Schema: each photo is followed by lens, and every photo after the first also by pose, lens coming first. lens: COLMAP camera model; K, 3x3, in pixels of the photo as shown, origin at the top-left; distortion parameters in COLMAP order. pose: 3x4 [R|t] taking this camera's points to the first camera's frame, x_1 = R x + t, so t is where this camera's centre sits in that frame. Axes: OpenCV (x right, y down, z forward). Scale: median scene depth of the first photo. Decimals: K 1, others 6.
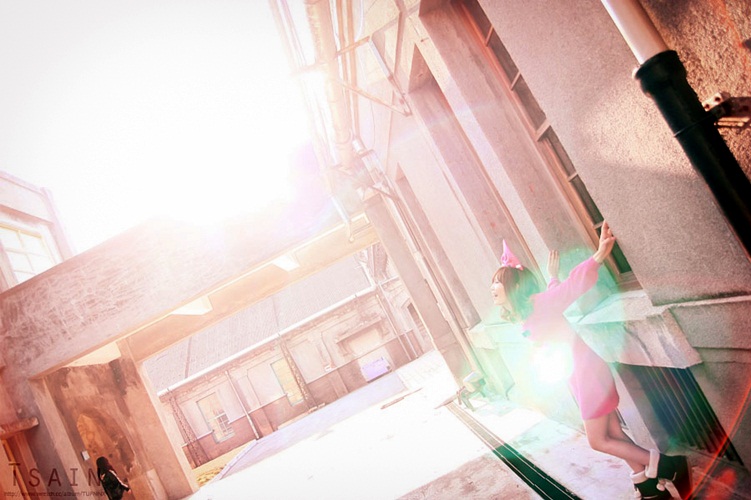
lens RADIAL K [[582.1, 0, 375.5], [0, 582.1, 250.0], [0, 0, 1]] dist [-0.088806, 0.003915]
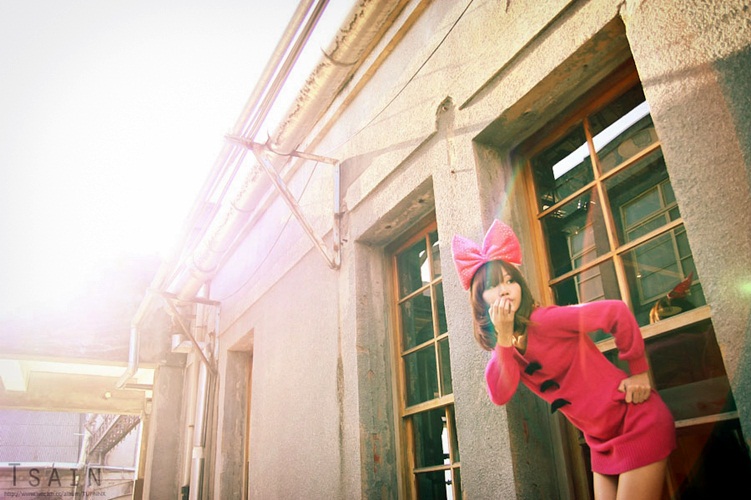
lens RADIAL K [[582.1, 0, 375.5], [0, 582.1, 250.0], [0, 0, 1]] dist [-0.088806, 0.003915]
pose [[0.798485, 0.561824, 0.216274, -0.013769], [-0.425277, 0.780686, -0.457895, 0.012609], [-0.426099, 0.273646, 0.862298, 0.059508]]
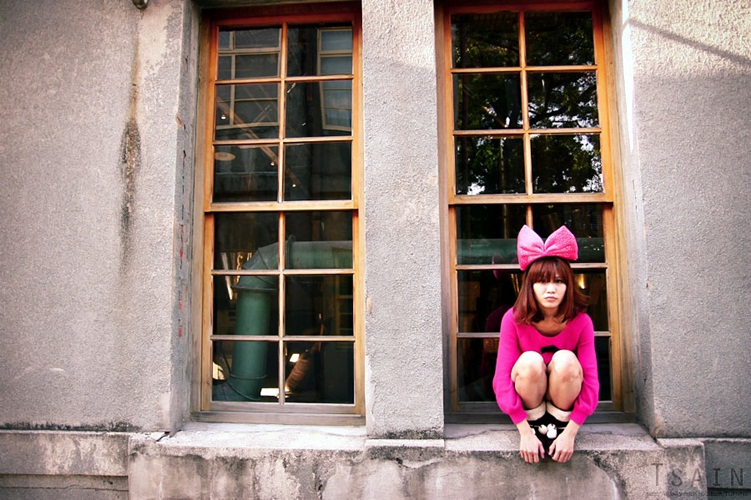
lens RADIAL K [[578.2, 0, 375.5], [0, 578.2, 250.0], [0, 0, 1]] dist [-0.120474, 0.115982]
pose [[0.085675, 0.549771, 0.830910, -0.043968], [-0.183398, 0.828428, -0.529218, 0.037478], [-0.979298, -0.107047, 0.171803, 0.119986]]
